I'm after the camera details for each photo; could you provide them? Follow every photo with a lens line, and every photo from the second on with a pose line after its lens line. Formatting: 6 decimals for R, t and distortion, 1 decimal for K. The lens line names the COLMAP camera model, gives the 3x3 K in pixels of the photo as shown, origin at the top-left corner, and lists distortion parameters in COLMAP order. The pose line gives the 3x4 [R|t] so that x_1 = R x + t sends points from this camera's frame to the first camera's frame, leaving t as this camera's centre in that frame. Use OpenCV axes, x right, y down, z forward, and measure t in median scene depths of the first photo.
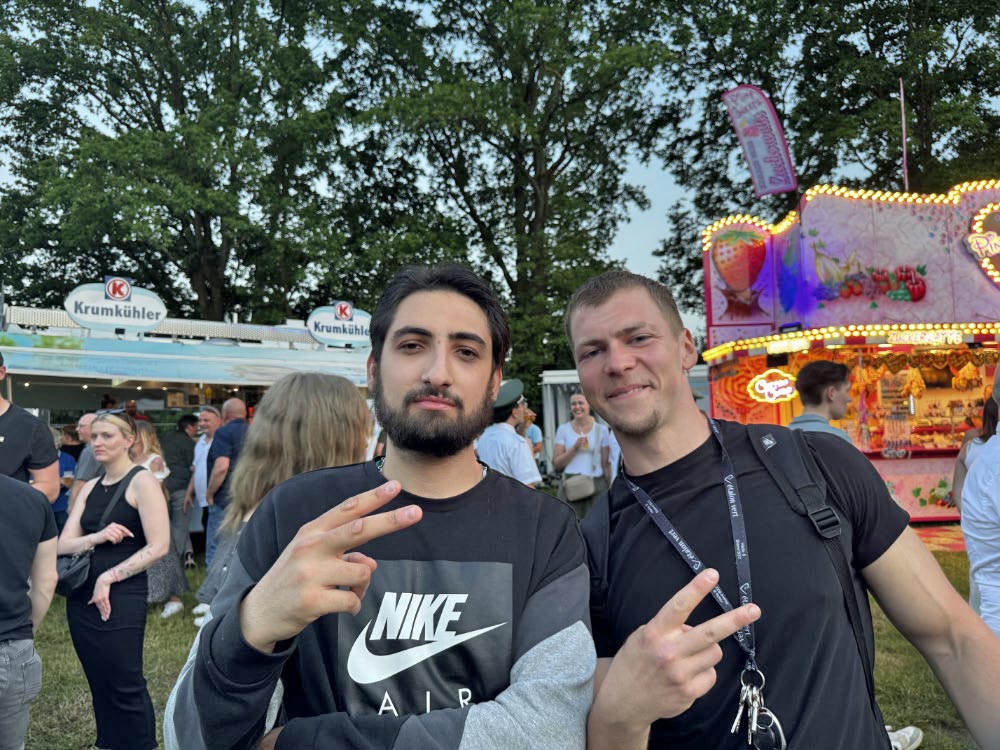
lens RADIAL K [[716.0, 0, 498.5], [0, 716.0, 381.9], [0, 0, 1]] dist [0.003295, -0.008401]
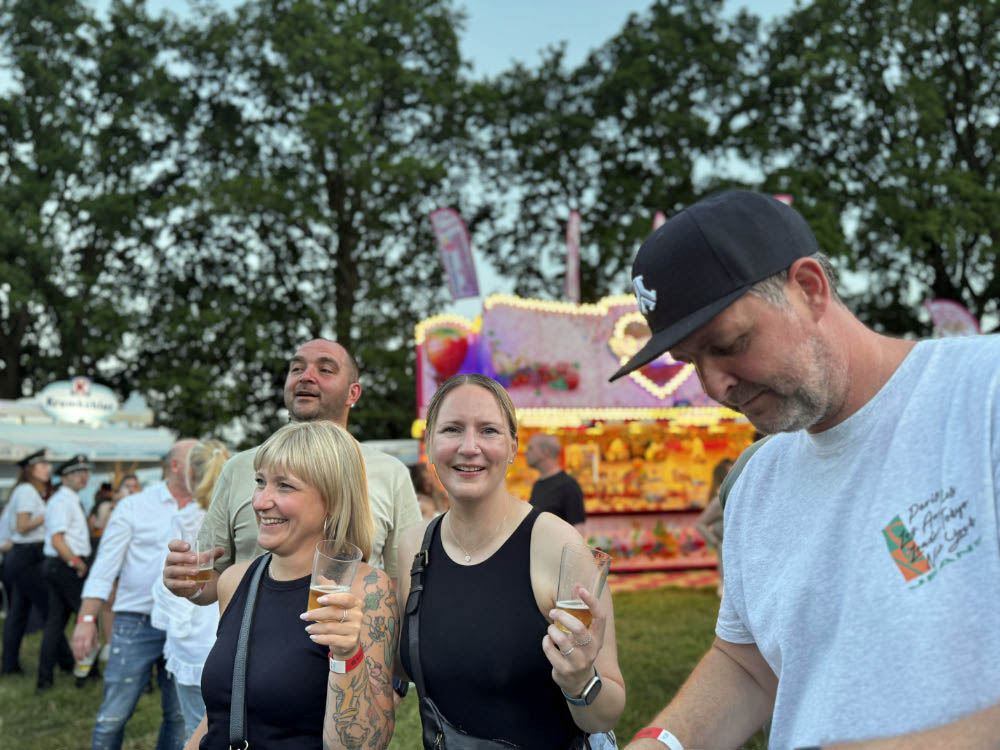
lens RADIAL K [[712.4, 0, 500.0], [0, 712.4, 375.0], [0, 0, 1]] dist [0.082378, -0.147202]
pose [[0.985625, 0.025650, 0.166989, 0.080772], [-0.006860, 0.993669, -0.112140, -0.000069], [-0.168808, 0.109383, 0.979561, -0.060111]]
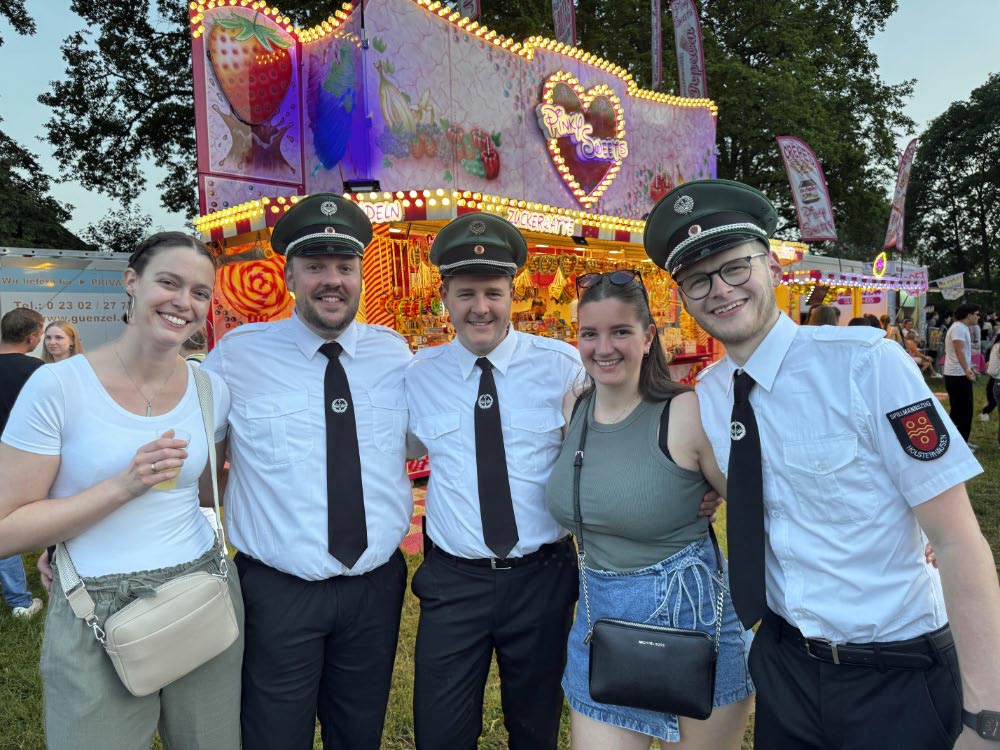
lens RADIAL K [[716.0, 0, 498.5], [0, 716.0, 381.9], [0, 0, 1]] dist [0.003295, -0.008401]
pose [[0.700012, -0.041727, 0.712911, 0.014056], [-0.047523, 0.993357, 0.104804, 0.006213], [-0.712548, -0.107244, 0.693378, 0.142587]]
